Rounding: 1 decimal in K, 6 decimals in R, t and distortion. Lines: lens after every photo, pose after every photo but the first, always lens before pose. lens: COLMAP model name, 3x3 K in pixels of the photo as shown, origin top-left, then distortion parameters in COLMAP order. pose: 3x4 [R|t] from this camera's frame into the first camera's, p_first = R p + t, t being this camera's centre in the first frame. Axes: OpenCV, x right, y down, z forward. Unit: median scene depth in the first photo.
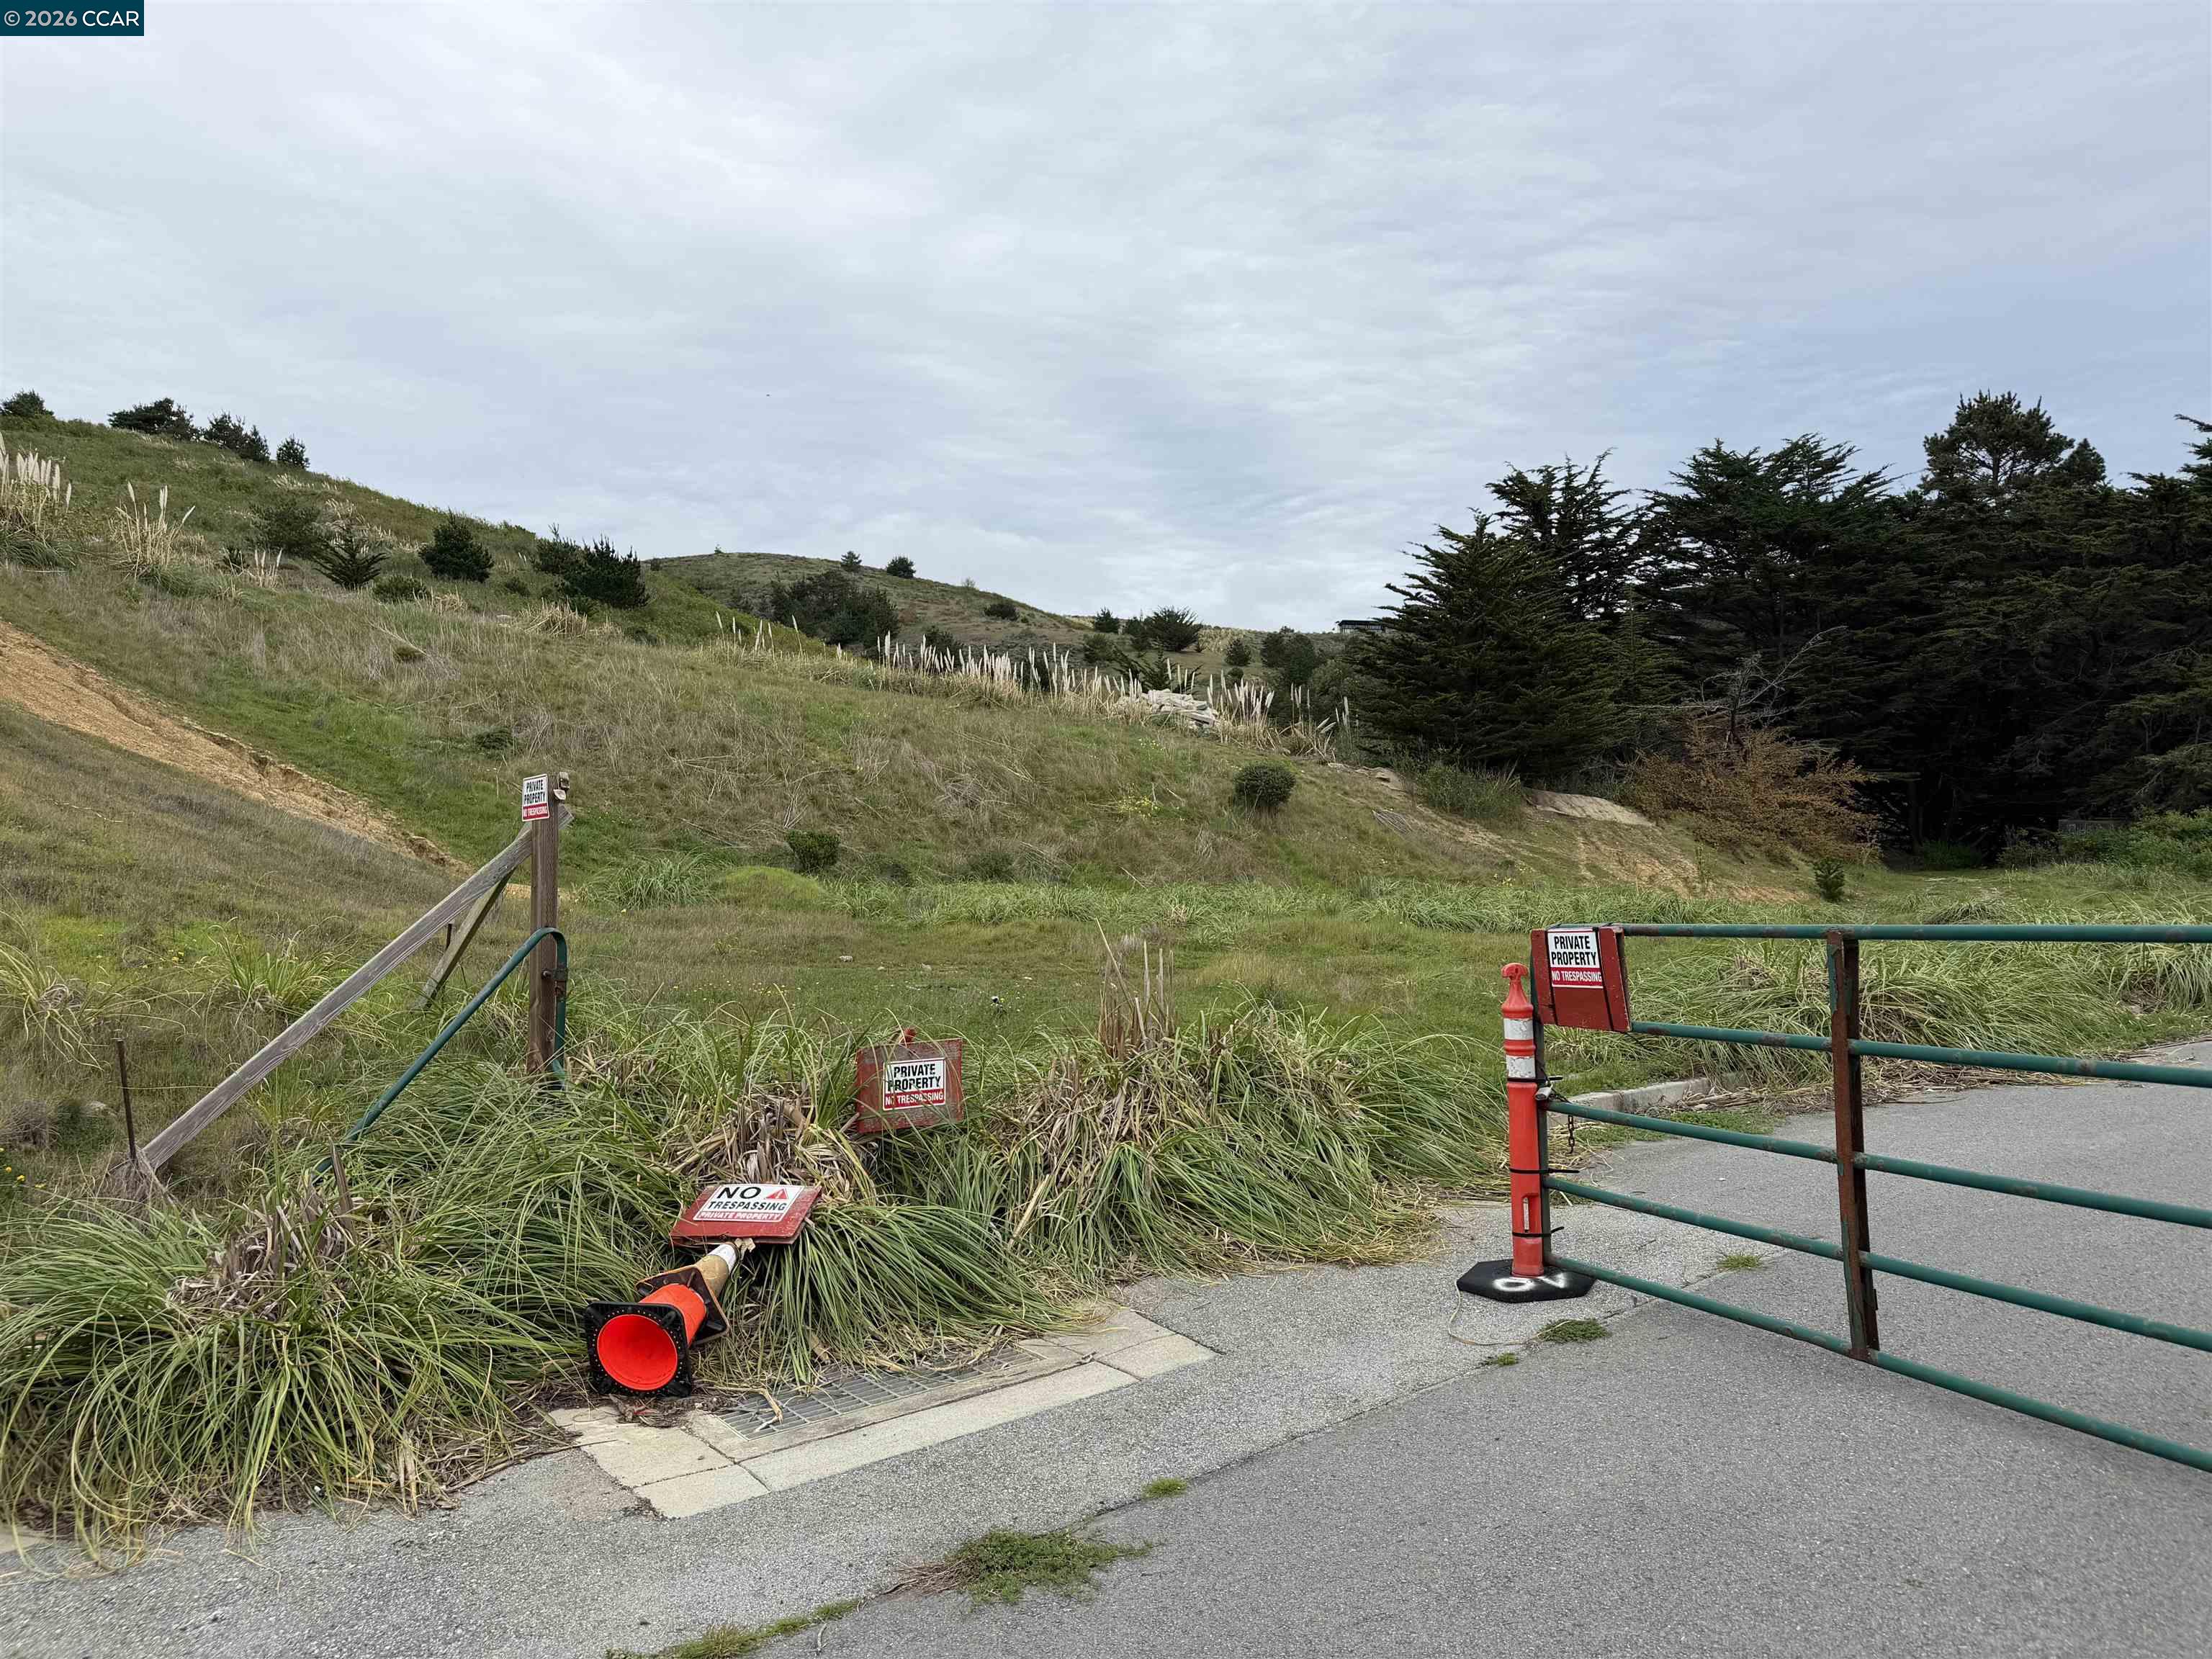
lens RADIAL K [[1763.9, 0, 1040.4], [0, 1763.9, 838.7], [0, 0, 1]] dist [0.168030, -0.294076]
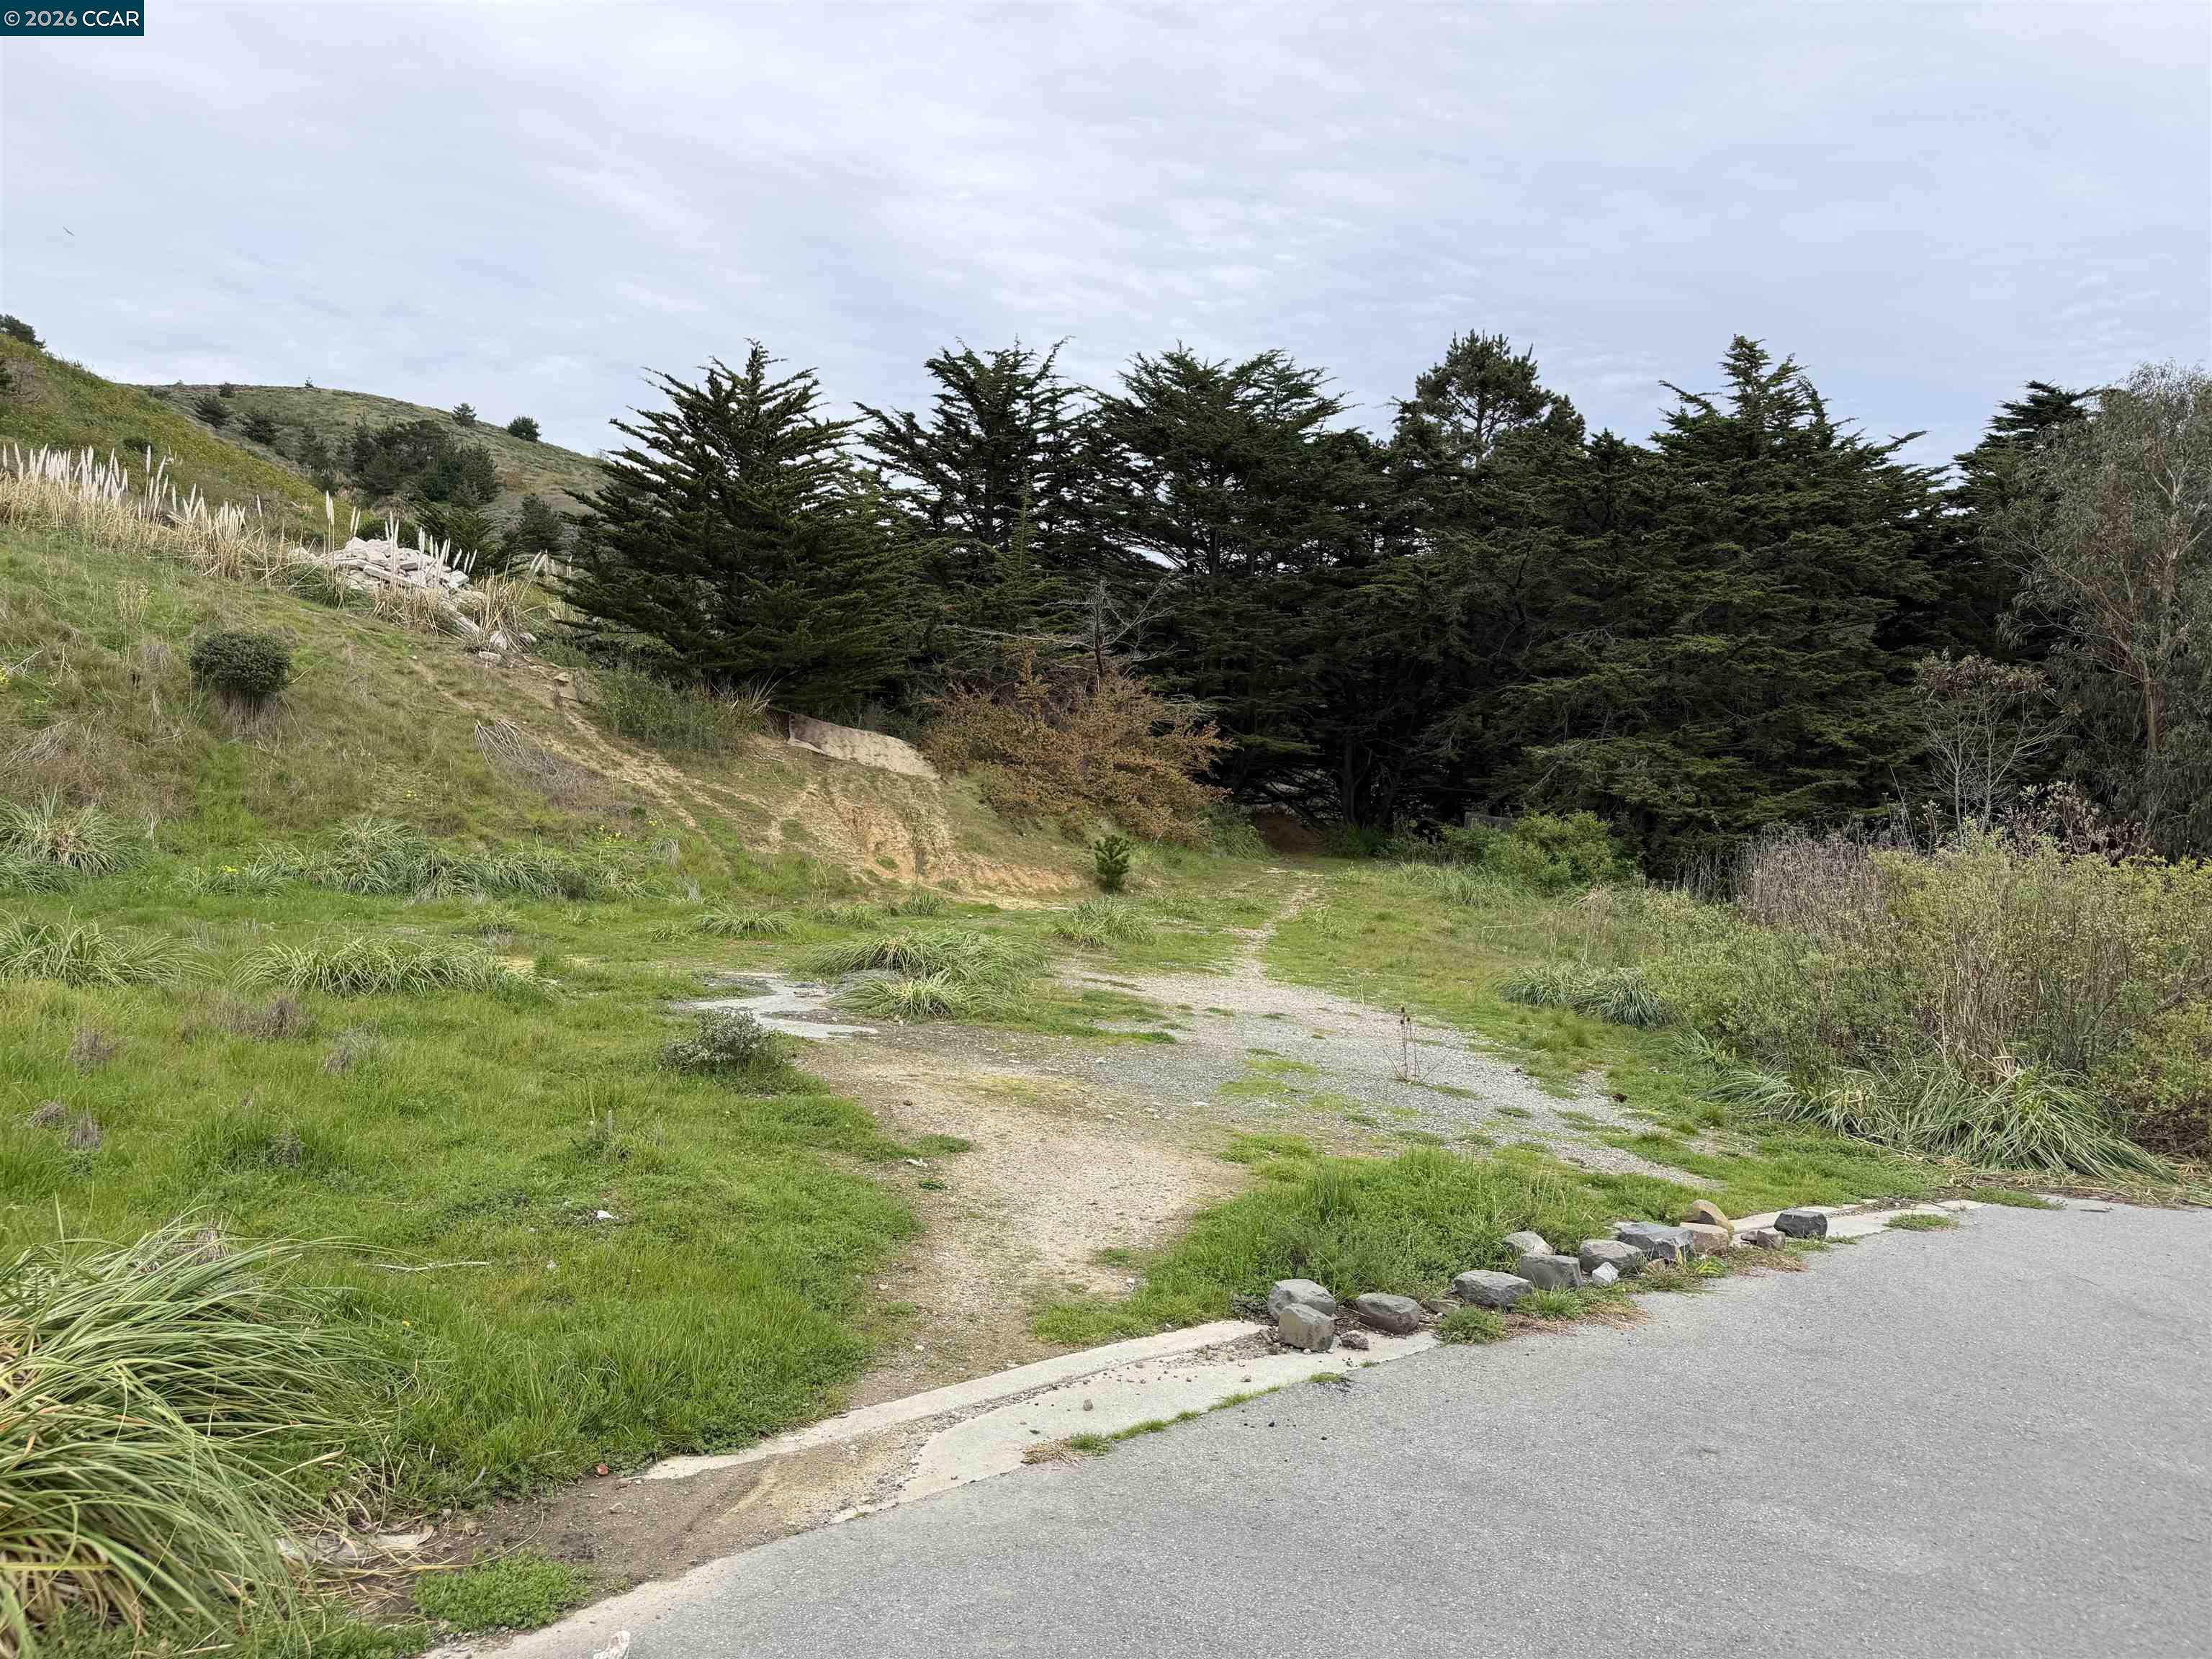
lens RADIAL K [[1624.8, 0, 1246.4], [0, 1624.8, 837.8], [0, 0, 1]] dist [0.083882, -0.155835]
pose [[0.973841, 0.079237, 0.212970, 0.129019], [-0.088355, 0.995521, 0.033630, -0.006875], [-0.209351, -0.051567, 0.976480, 0.106858]]
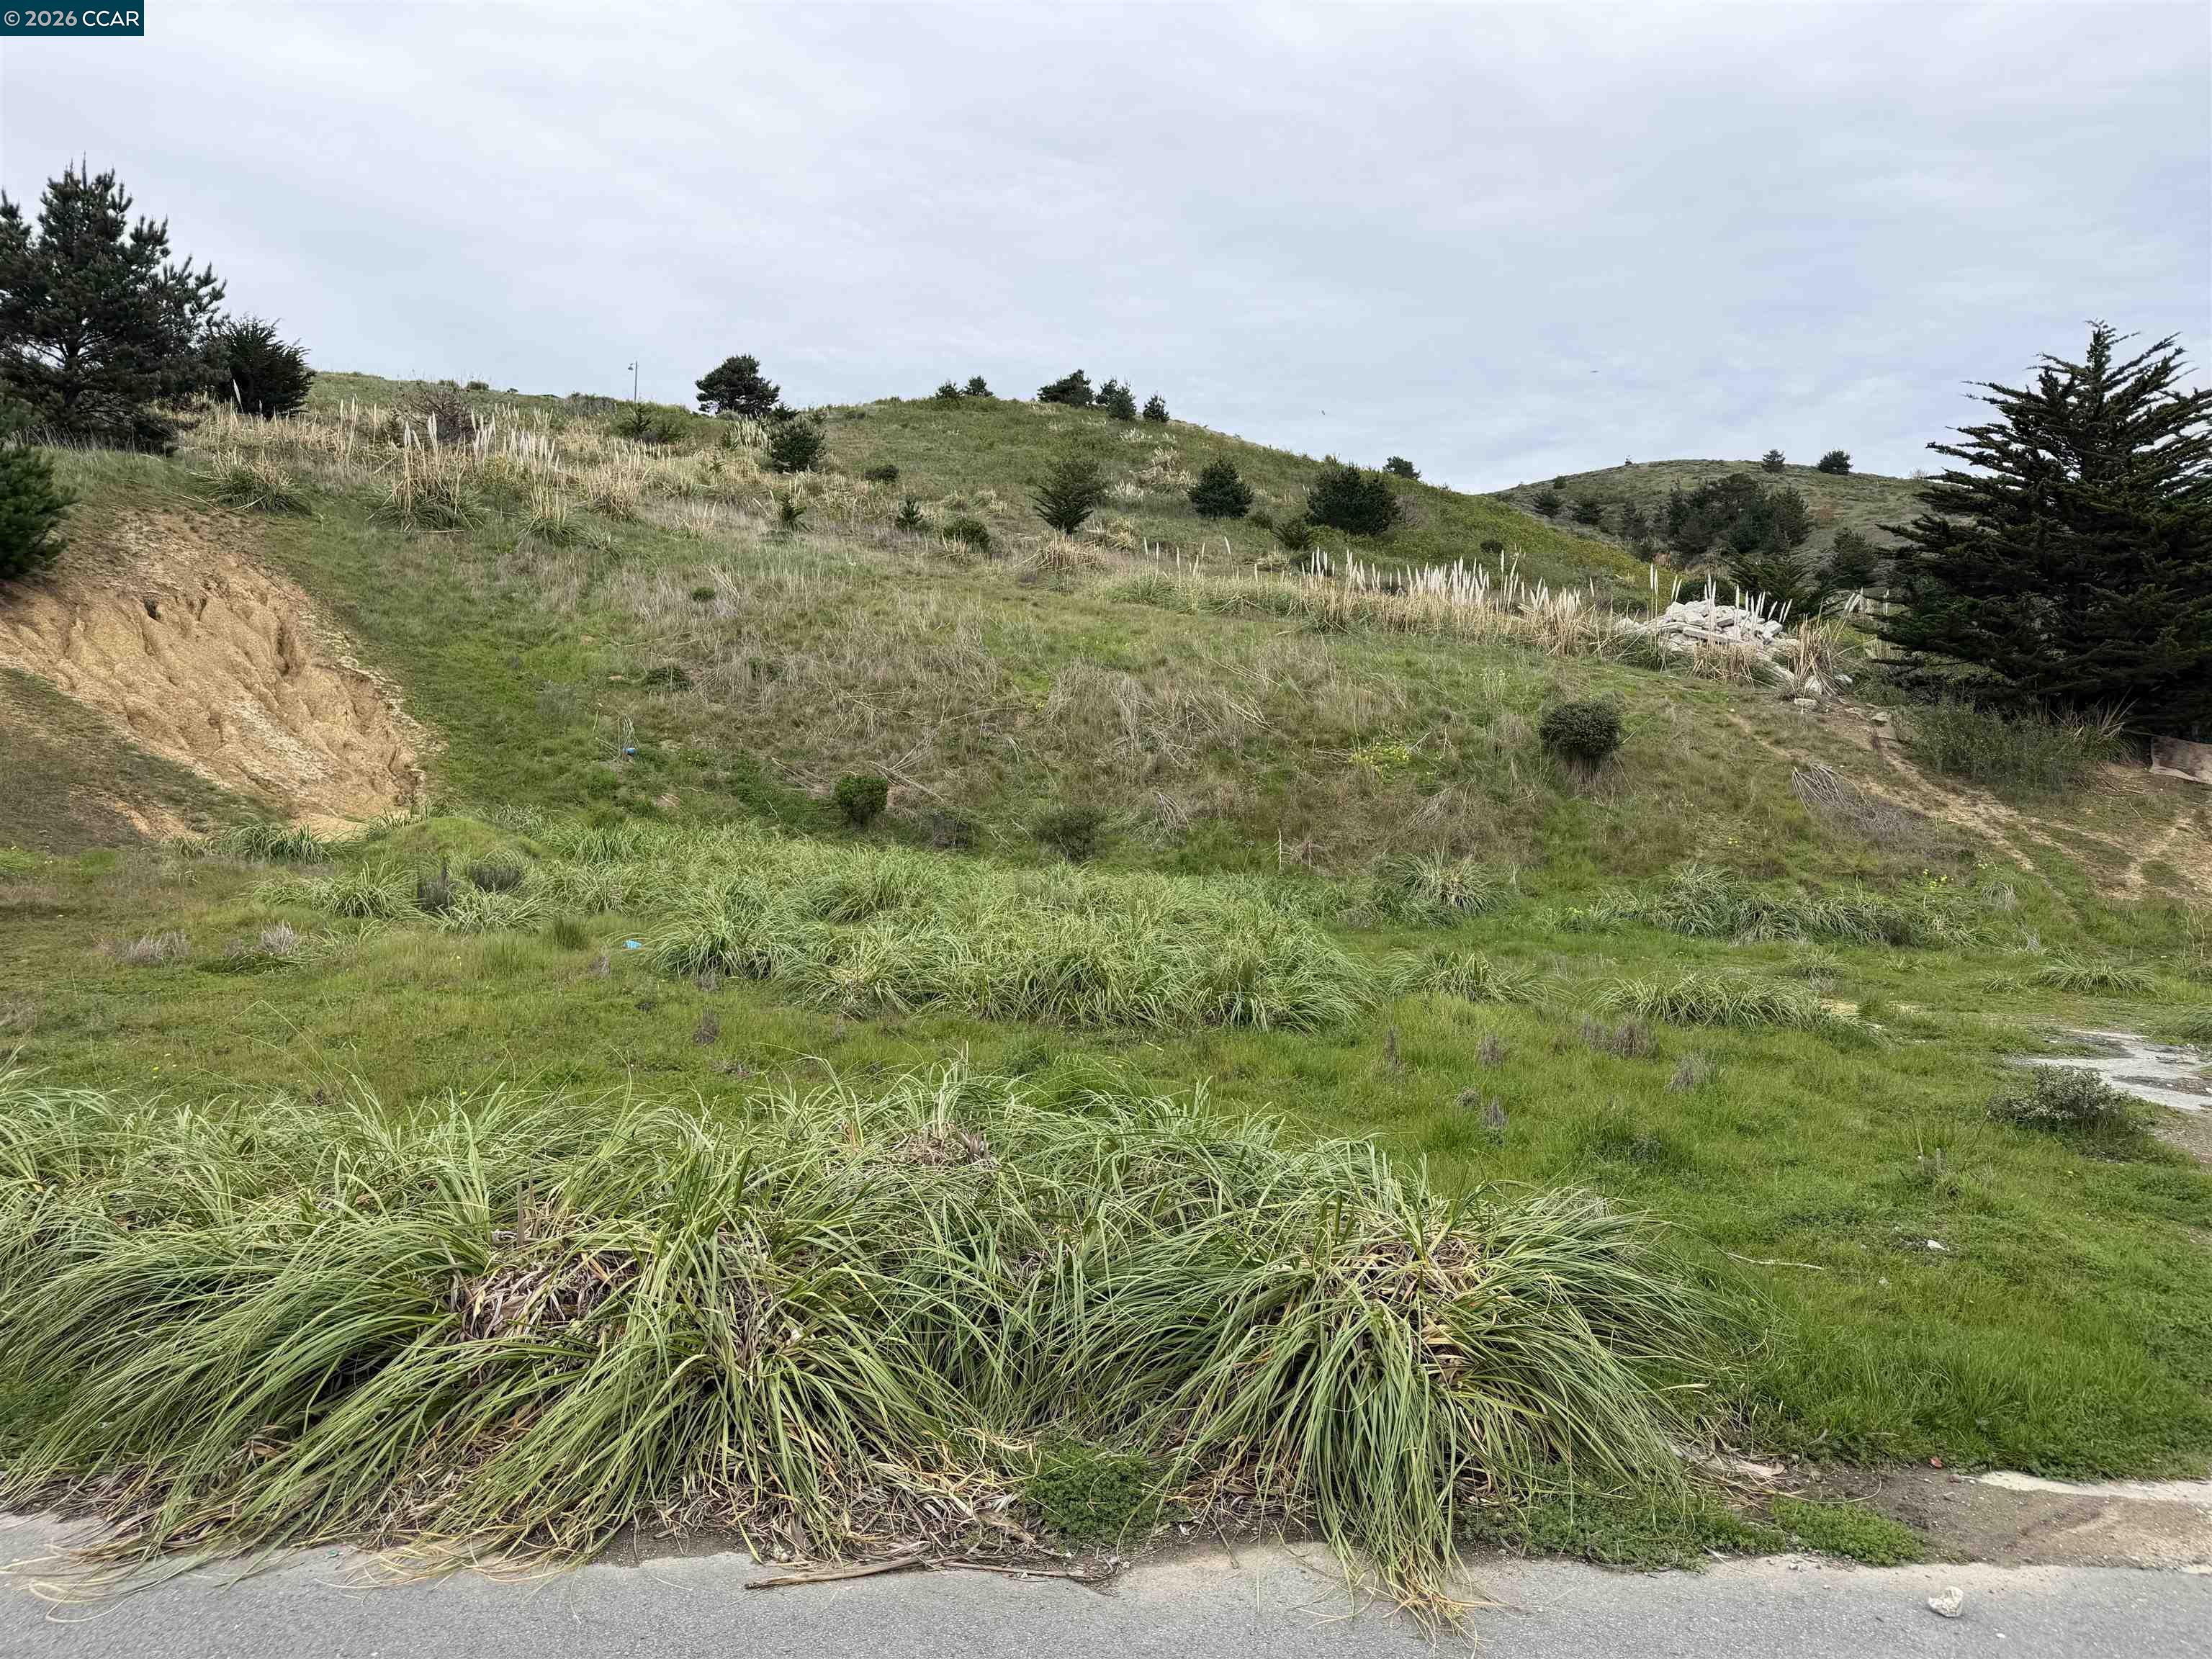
lens RADIAL K [[1666.2, 0, 1018.1], [0, 1666.2, 827.8], [0, 0, 1]] dist [0.027864, -0.032100]
pose [[0.790153, 0.056356, -0.610313, 0.130361], [-0.028358, 0.998059, 0.055445, -0.007421], [0.612253, -0.026503, 0.790218, 0.099121]]
